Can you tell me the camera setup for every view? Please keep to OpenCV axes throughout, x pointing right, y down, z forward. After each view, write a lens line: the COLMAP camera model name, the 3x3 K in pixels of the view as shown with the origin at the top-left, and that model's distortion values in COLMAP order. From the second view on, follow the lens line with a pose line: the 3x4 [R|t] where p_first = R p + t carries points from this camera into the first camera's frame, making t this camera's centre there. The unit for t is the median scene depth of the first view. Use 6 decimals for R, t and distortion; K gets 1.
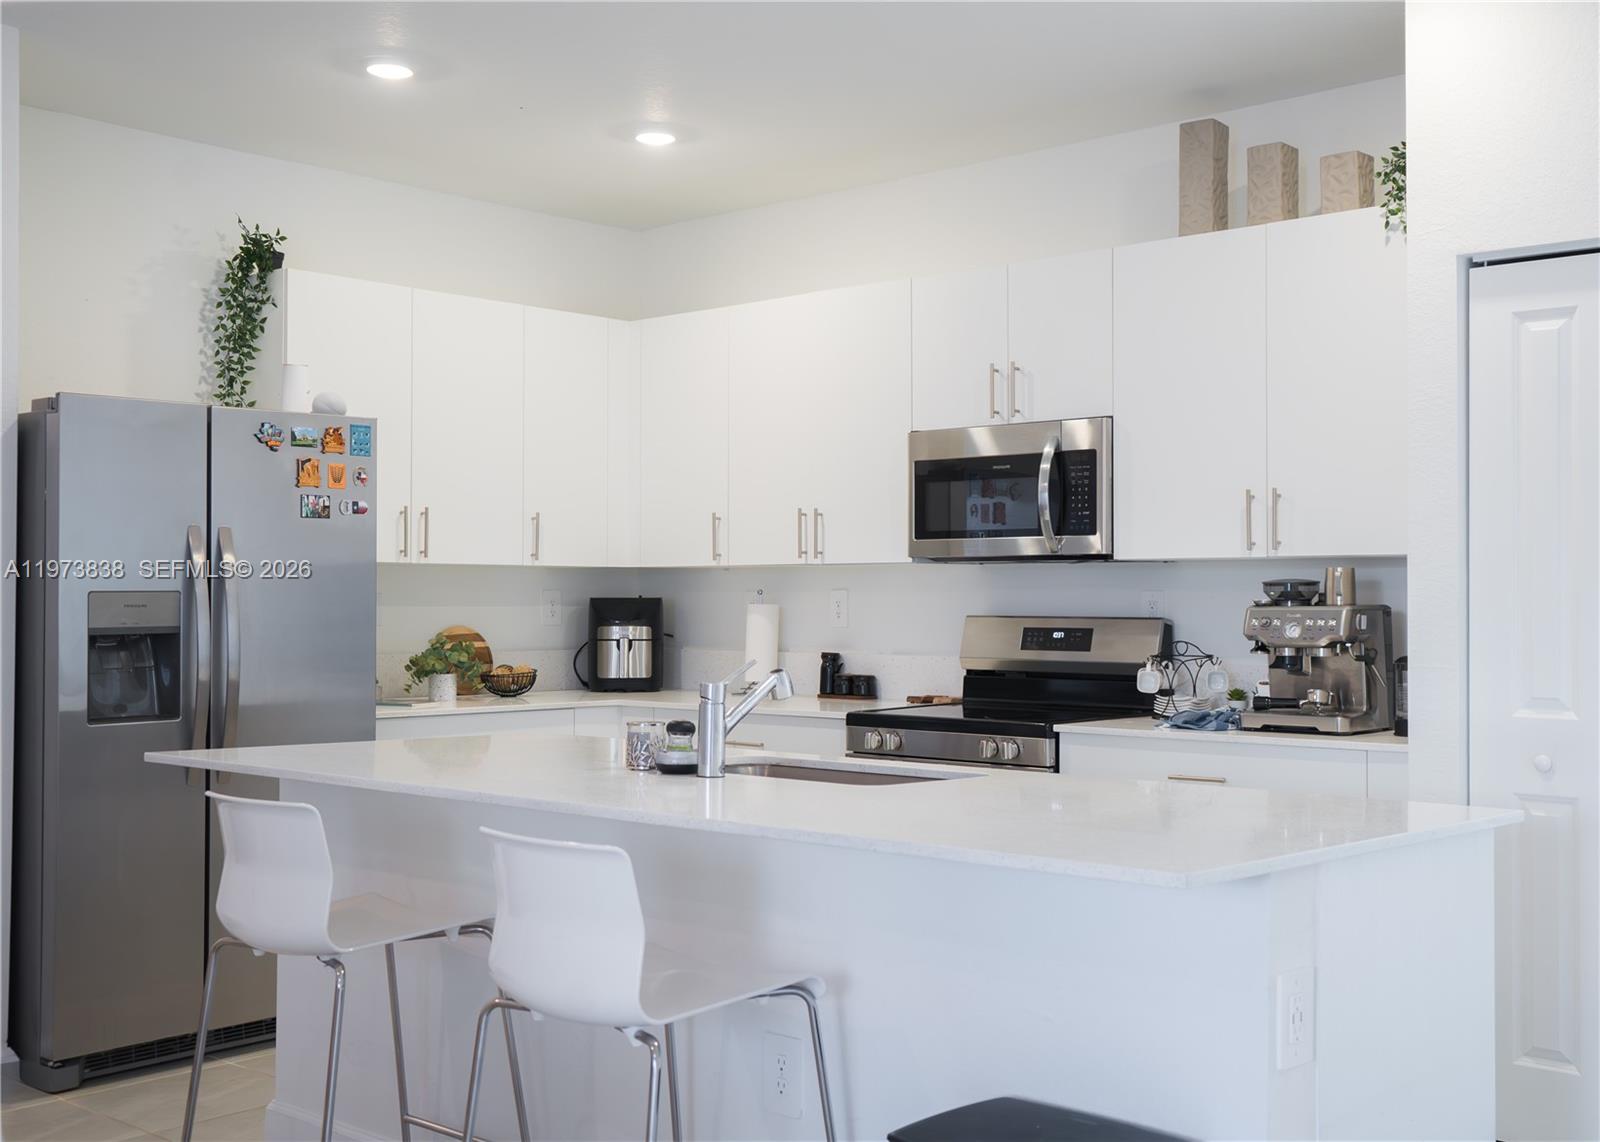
lens RADIAL K [[1785.6, 0, 861.6], [0, 1785.6, 557.3], [0, 0, 1]] dist [0.002901, 0.000000]
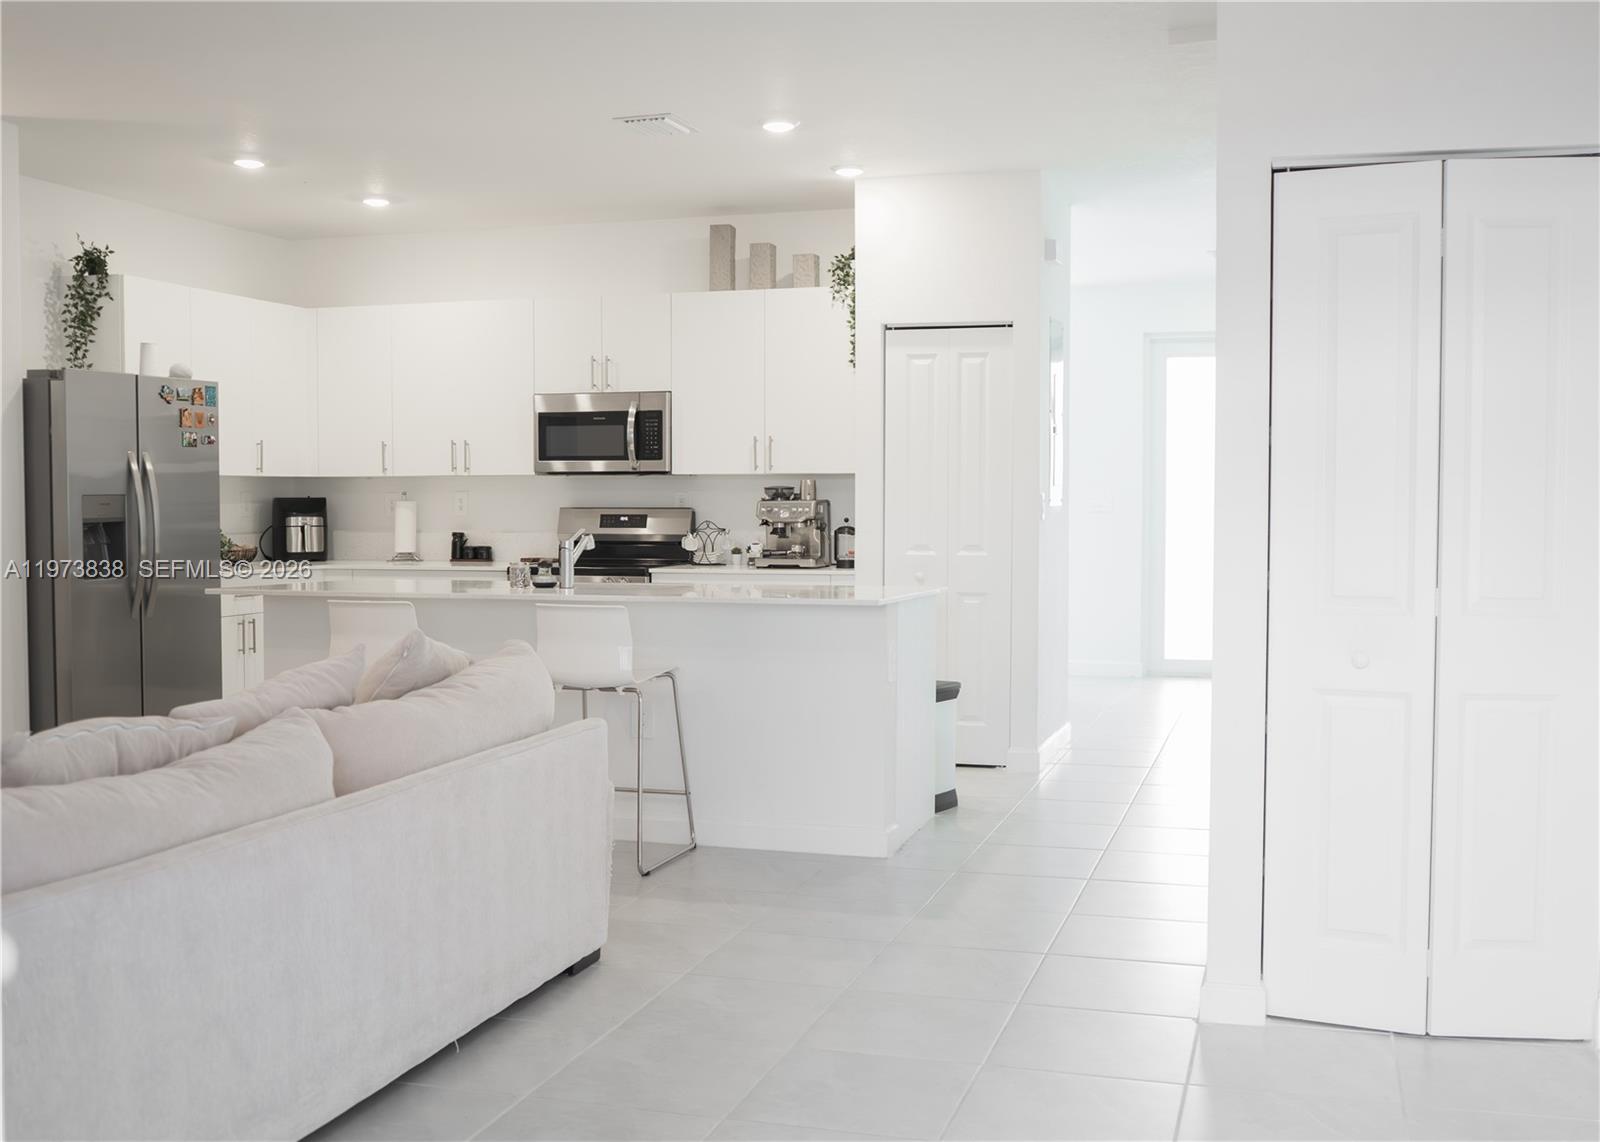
lens RADIAL K [[1595.5, 0, 846.3], [0, 1595.5, 562.8], [0, 0, 1]] dist [-0.039767, 0.000000]
pose [[0.902036, -0.021031, 0.431147, -0.372817], [-0.007230, 0.997936, 0.063804, -0.012938], [-0.431599, -0.060671, 0.900023, -0.471202]]
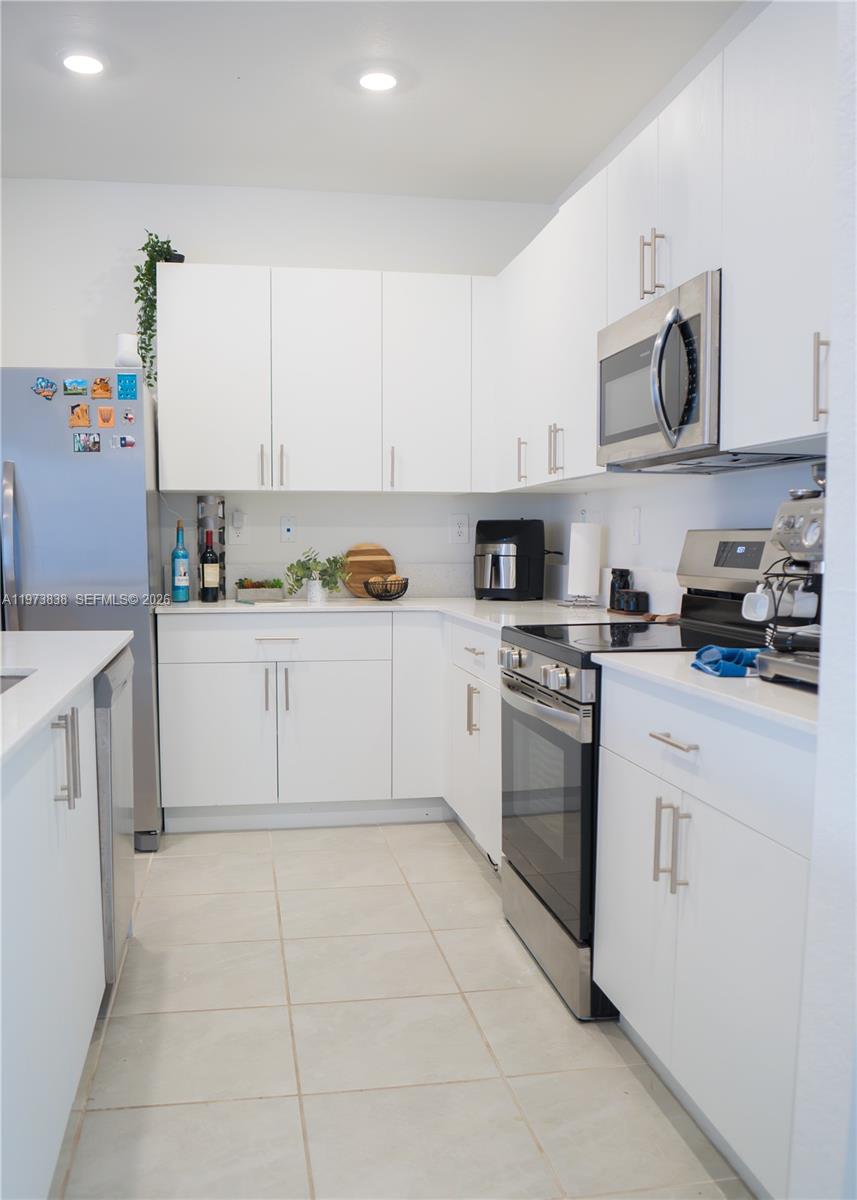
lens RADIAL K [[1041.7, 0, 421.6], [0, 1041.7, 660.1], [0, 0, 1]] dist [-0.094653, 0.021771]
pose [[0.782184, 0.070052, -0.619097, 0.322344], [0.014664, 0.991314, 0.130697, 0.030923], [0.622875, -0.111308, 0.774363, 0.550976]]
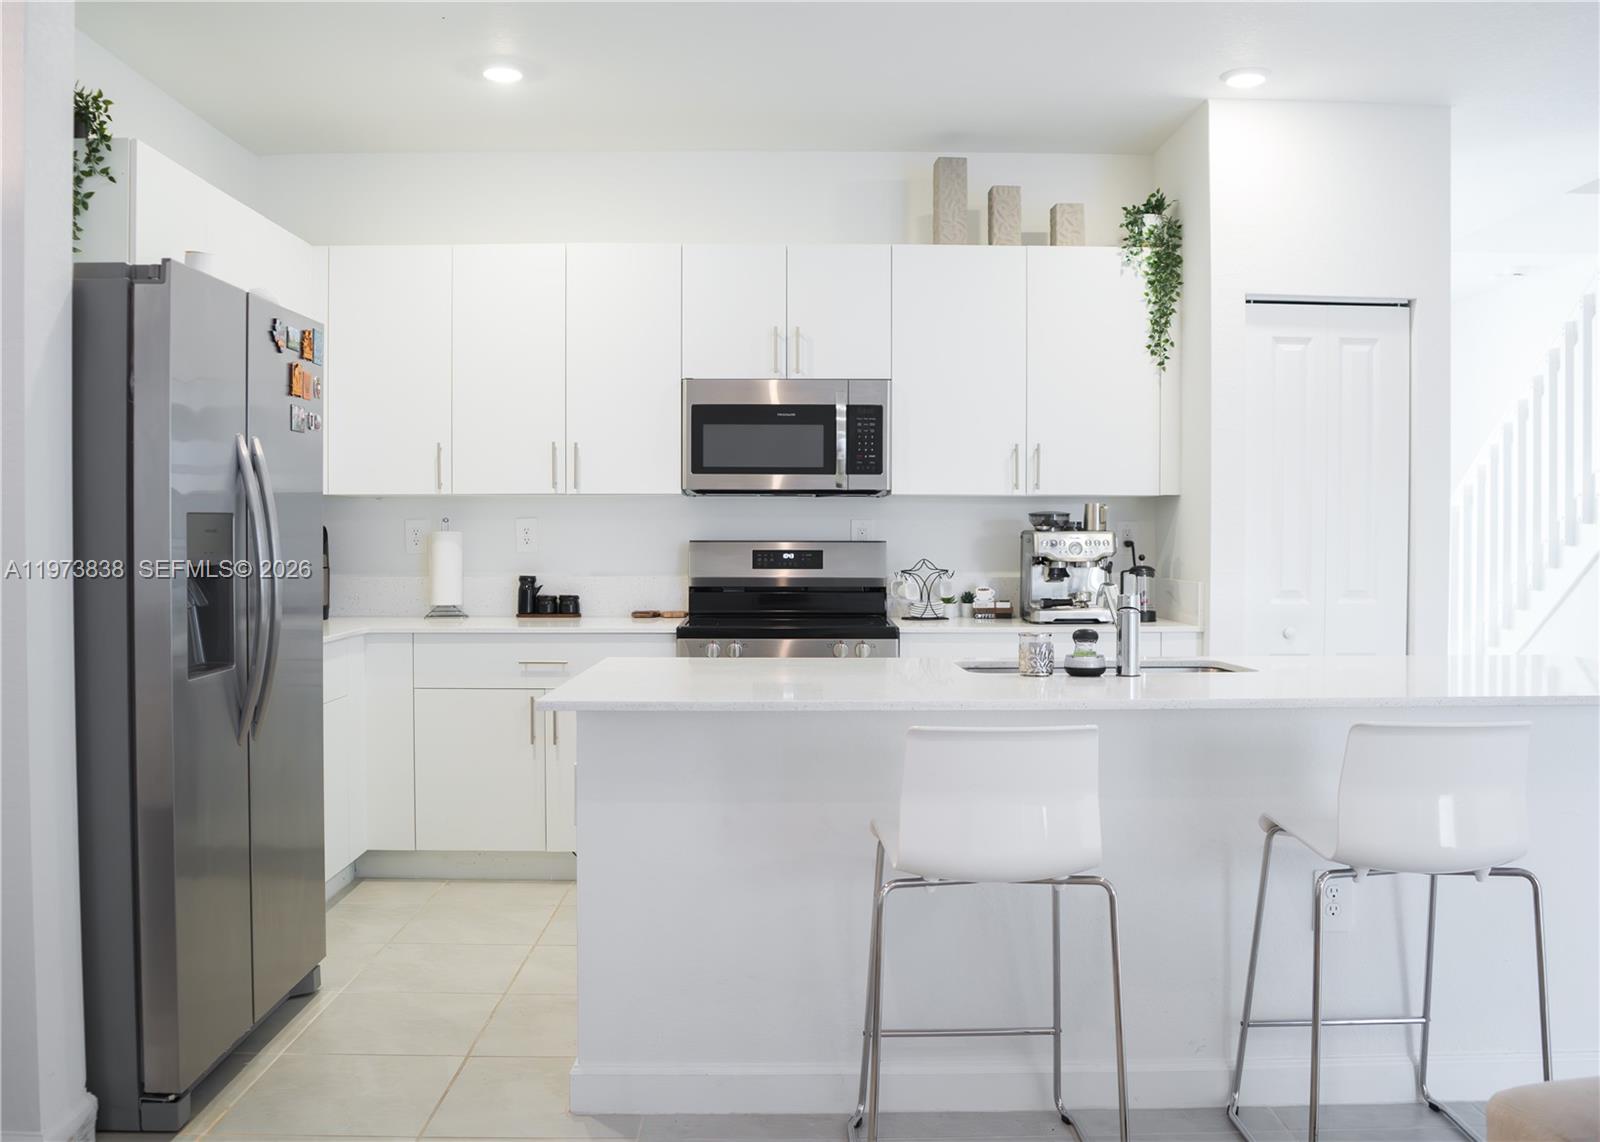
lens RADIAL K [[1389.0, 0, 790.9], [0, 1389.0, 562.5], [0, 0, 1]] dist [-0.094653, 0.021771]
pose [[0.740460, -0.014482, 0.671944, -0.560627], [-0.015993, 0.999105, 0.039157, 0.011674], [-0.671910, -0.039740, 0.739566, 0.321319]]
